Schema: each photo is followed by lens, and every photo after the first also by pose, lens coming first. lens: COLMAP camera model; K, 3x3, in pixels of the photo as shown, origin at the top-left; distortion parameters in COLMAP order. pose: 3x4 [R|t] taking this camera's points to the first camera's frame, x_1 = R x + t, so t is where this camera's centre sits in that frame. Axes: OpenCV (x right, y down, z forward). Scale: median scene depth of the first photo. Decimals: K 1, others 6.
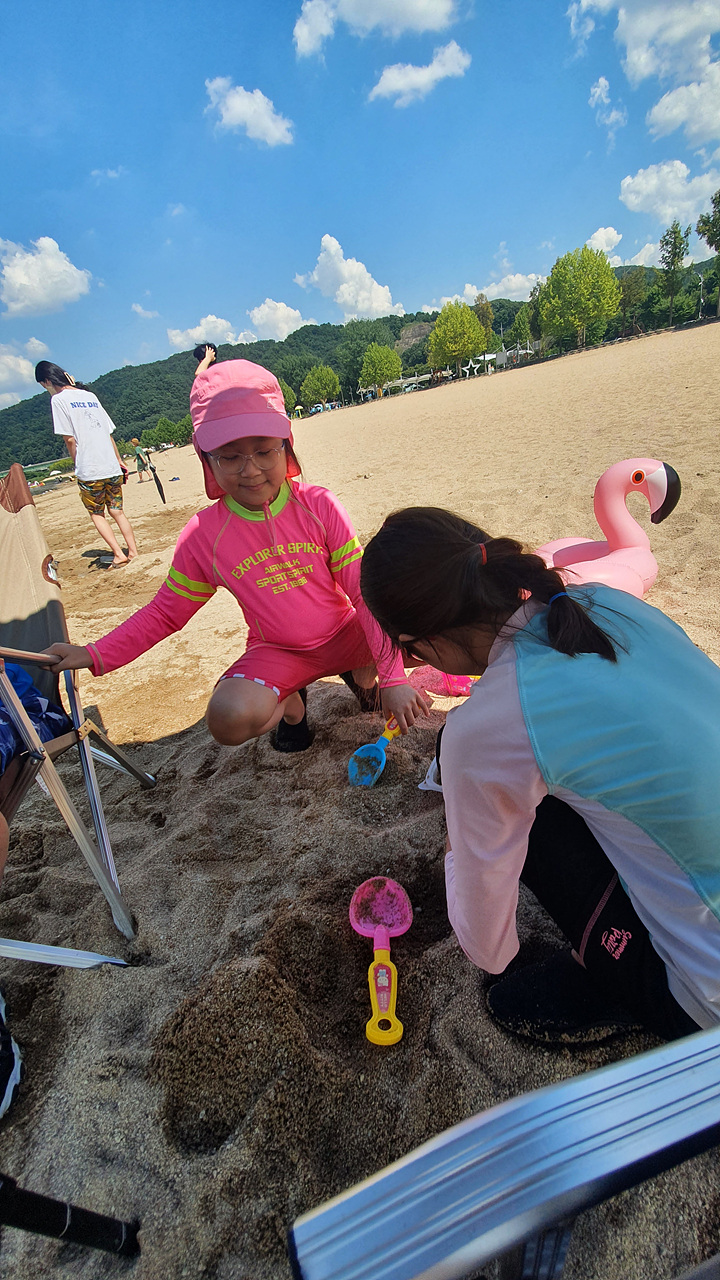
lens RADIAL K [[505.6, 0, 359.3], [0, 505.6, 644.0], [0, 0, 1]] dist [0.007362, -0.012959]
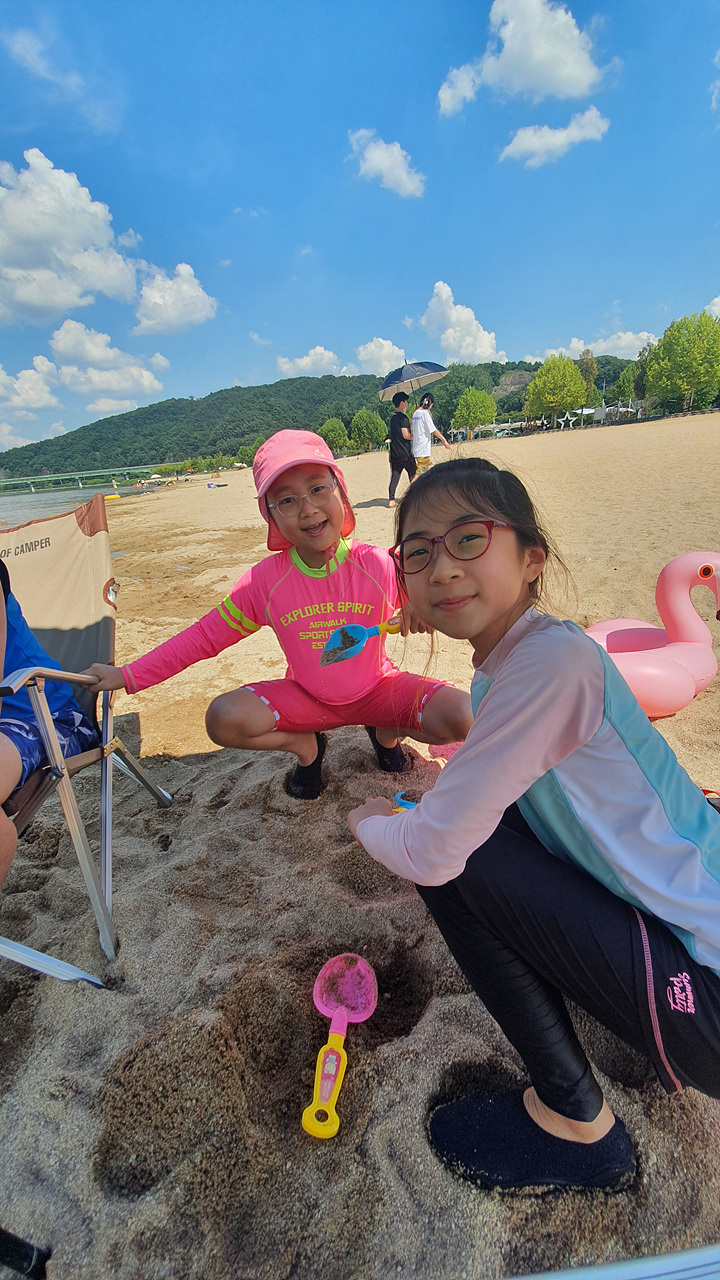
lens RADIAL K [[505.6, 0, 358.9], [0, 505.6, 645.8], [0, 0, 1]] dist [0.007362, -0.012959]
pose [[0.981877, 0.150317, -0.115425, 0.022189], [-0.156237, 0.986738, -0.044030, -0.027449], [0.107276, 0.061265, 0.992340, -0.005686]]
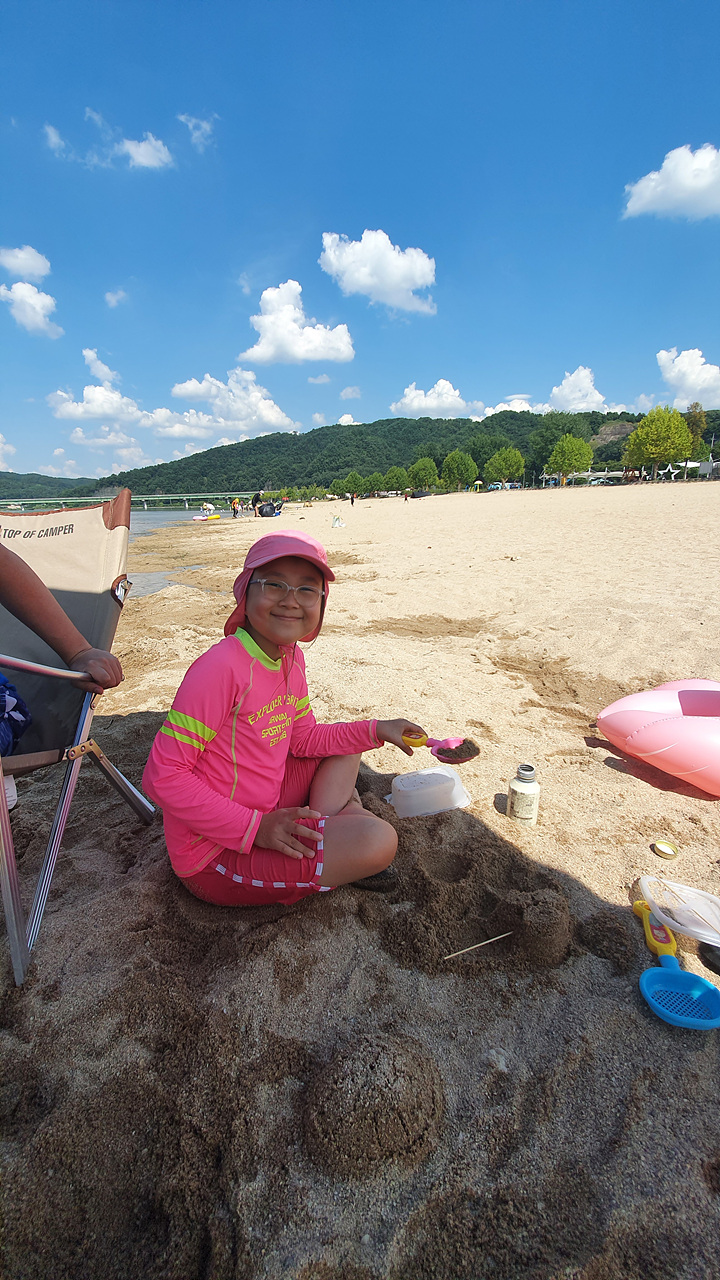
lens RADIAL K [[505.6, 0, 363.2], [0, 505.6, 635.8], [0, 0, 1]] dist [0.007362, -0.012959]
pose [[0.935652, 0.236673, -0.261804, 0.064747], [-0.269553, 0.958063, -0.097248, -0.034187], [0.227809, 0.161560, 0.960209, 0.049834]]
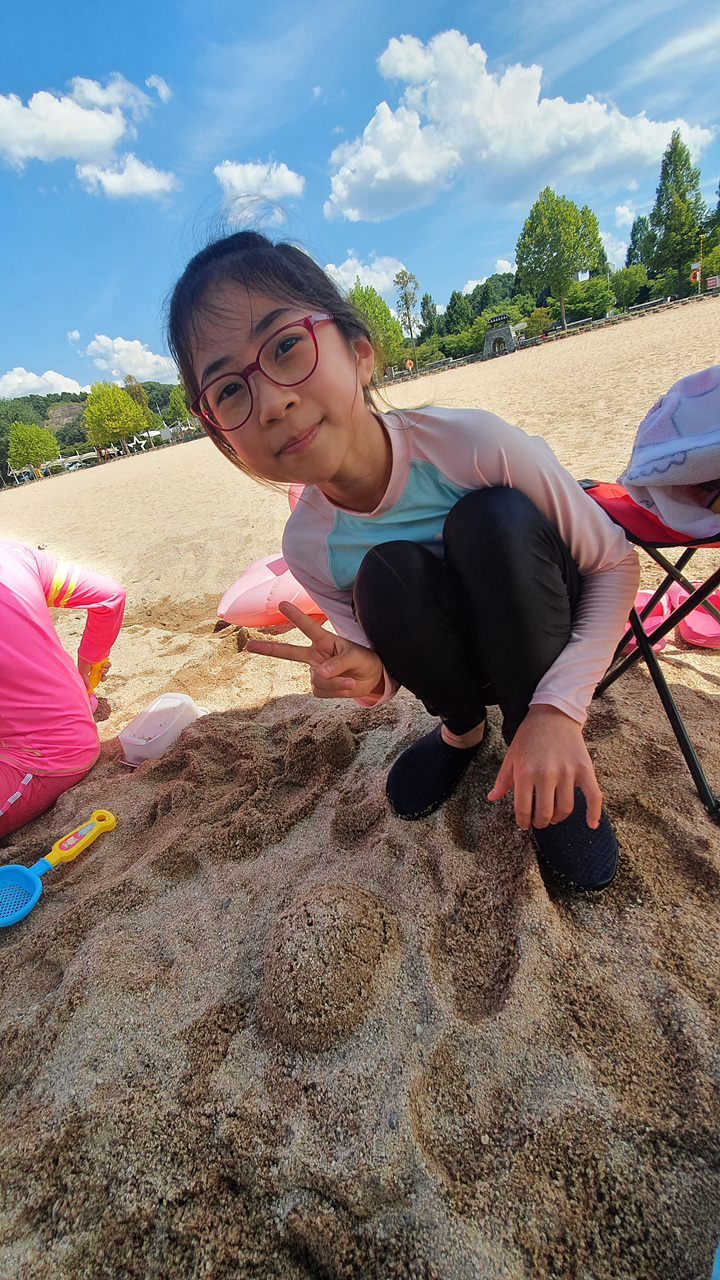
lens RADIAL K [[505.6, 0, 359.4], [0, 505.6, 638.4], [0, 0, 1]] dist [0.007362, -0.012959]
pose [[0.835387, -0.225775, 0.501153, 0.000190], [0.290974, 0.955165, -0.054721, 0.032361], [-0.466329, 0.191536, 0.863627, 0.092640]]
